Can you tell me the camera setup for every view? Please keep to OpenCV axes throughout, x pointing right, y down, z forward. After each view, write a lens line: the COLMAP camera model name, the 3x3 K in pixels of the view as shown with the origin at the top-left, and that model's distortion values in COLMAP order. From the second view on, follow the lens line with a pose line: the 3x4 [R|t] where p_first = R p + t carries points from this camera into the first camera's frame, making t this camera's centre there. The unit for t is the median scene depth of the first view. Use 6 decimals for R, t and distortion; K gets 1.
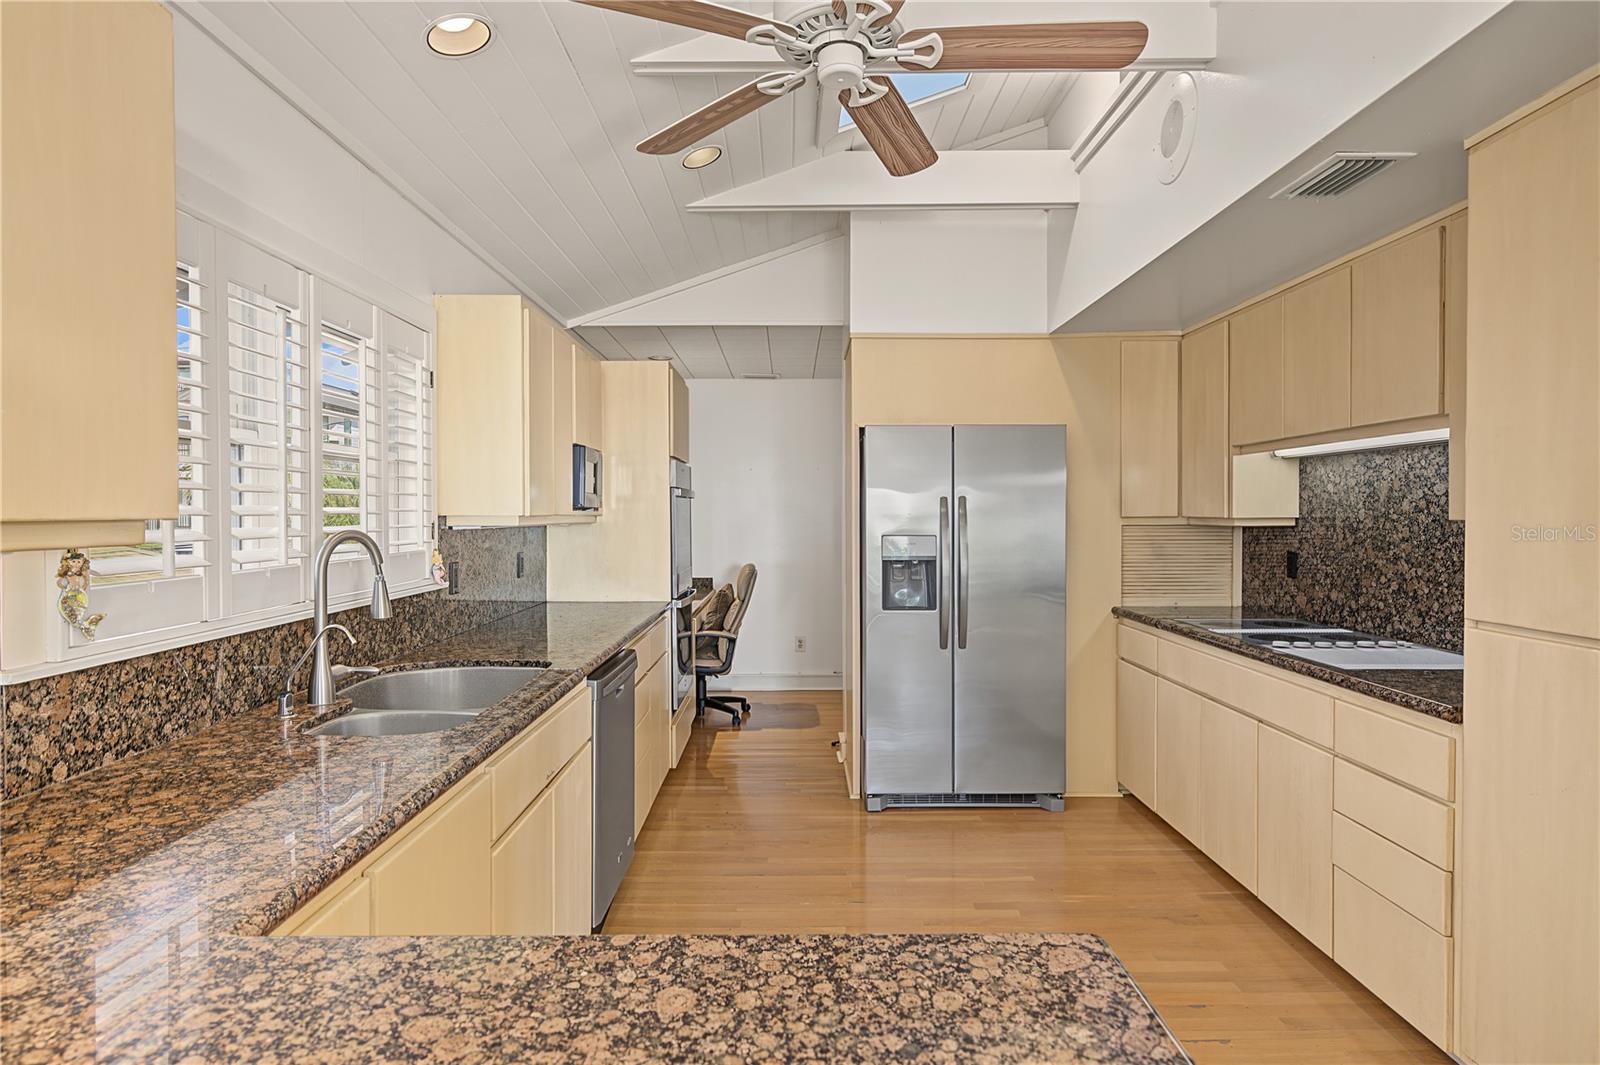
lens RADIAL K [[868.8, 0, 797.2], [0, 868.8, 524.9], [0, 0, 1]] dist [0.002295, -0.000371]
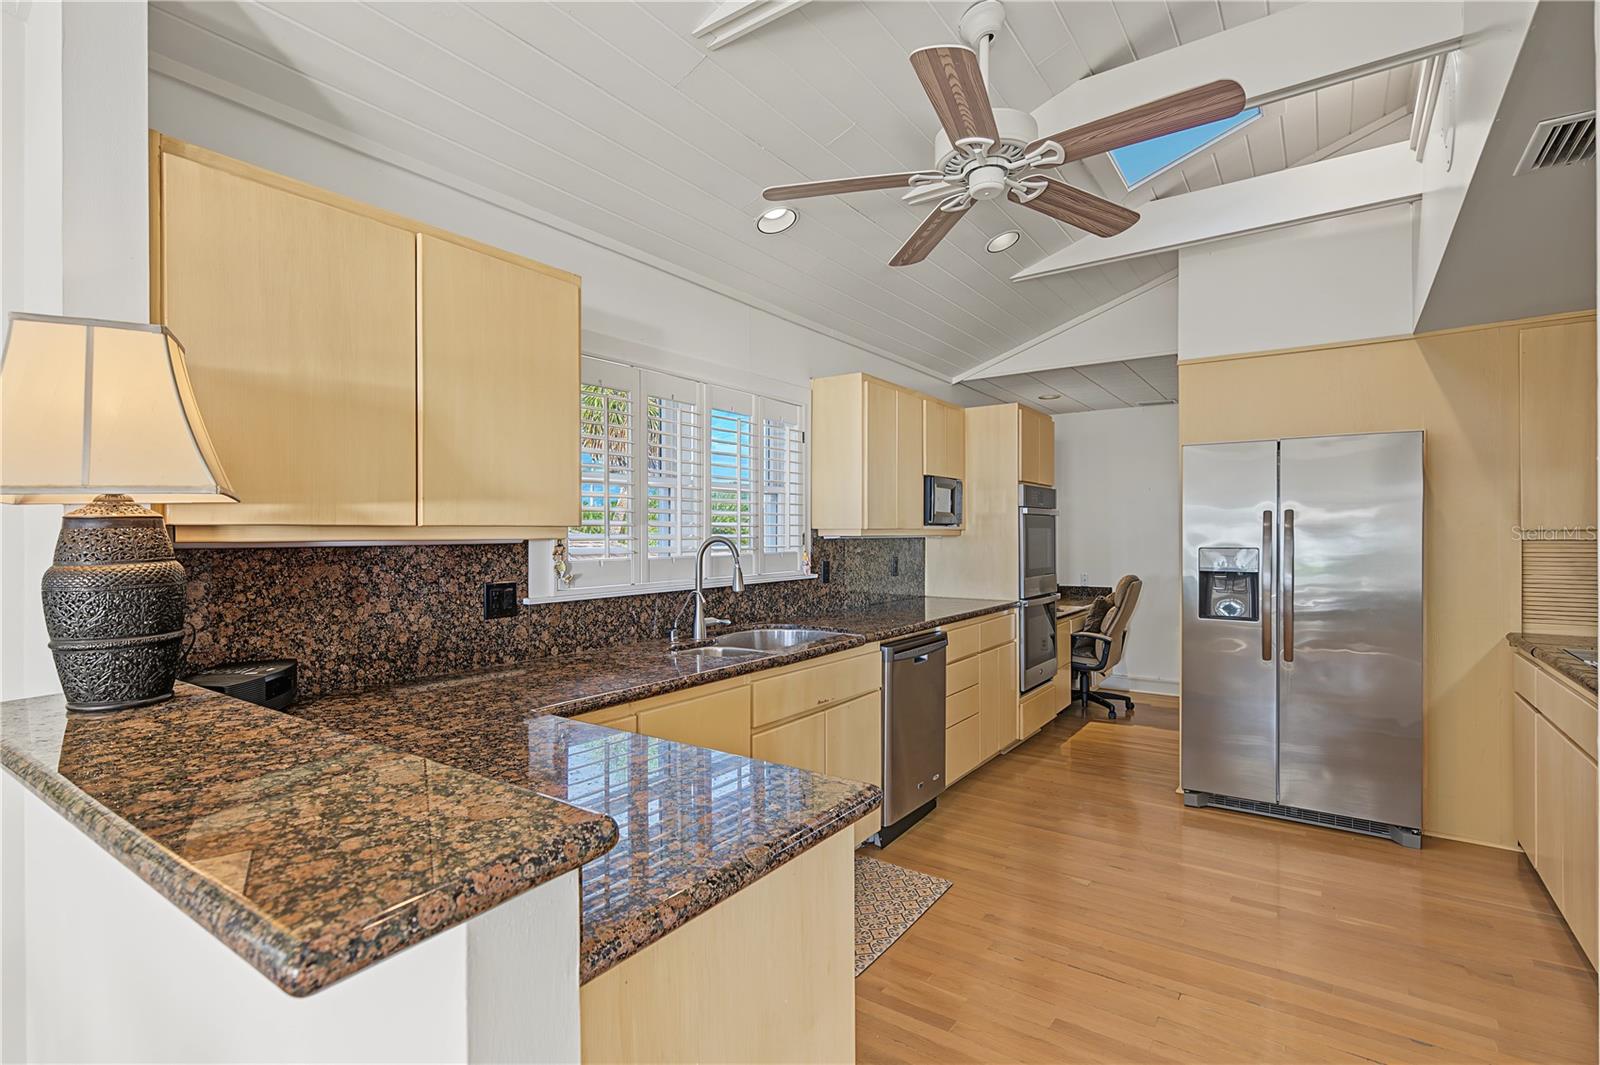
lens RADIAL K [[762.0, 0, 799.4], [0, 762.0, 533.5], [0, 0, 1]] dist [0.000748, 0.000068]
pose [[0.815283, 0.001199, -0.579061, 0.225188], [-0.008311, 0.999919, -0.009632, 0.007072], [0.579003, 0.012666, 0.815227, -0.044365]]
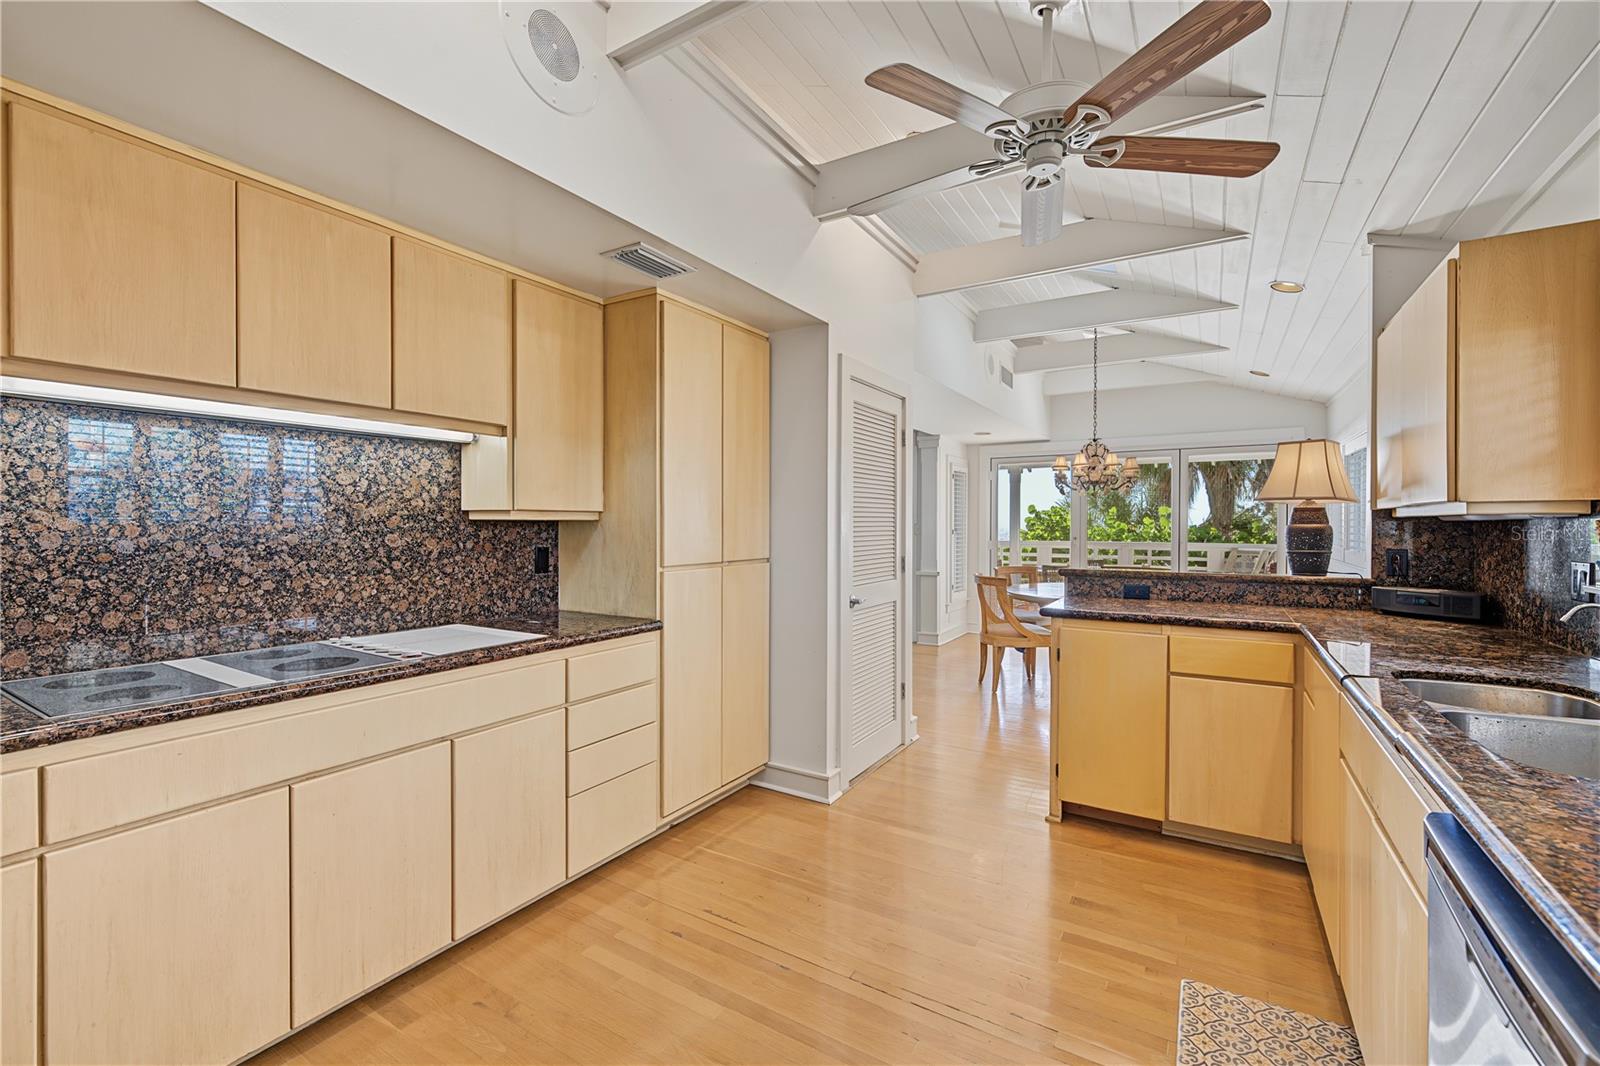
lens RADIAL K [[668.6, 0, 799.6], [0, 668.6, 526.0], [0, 0, 1]] dist [-0.000328, -0.000058]
pose [[-0.848630, -0.007232, 0.528938, -0.126832], [0.001824, 0.999861, 0.016597, 0.001913], [-0.528984, 0.015050, -0.848498, 1.518088]]
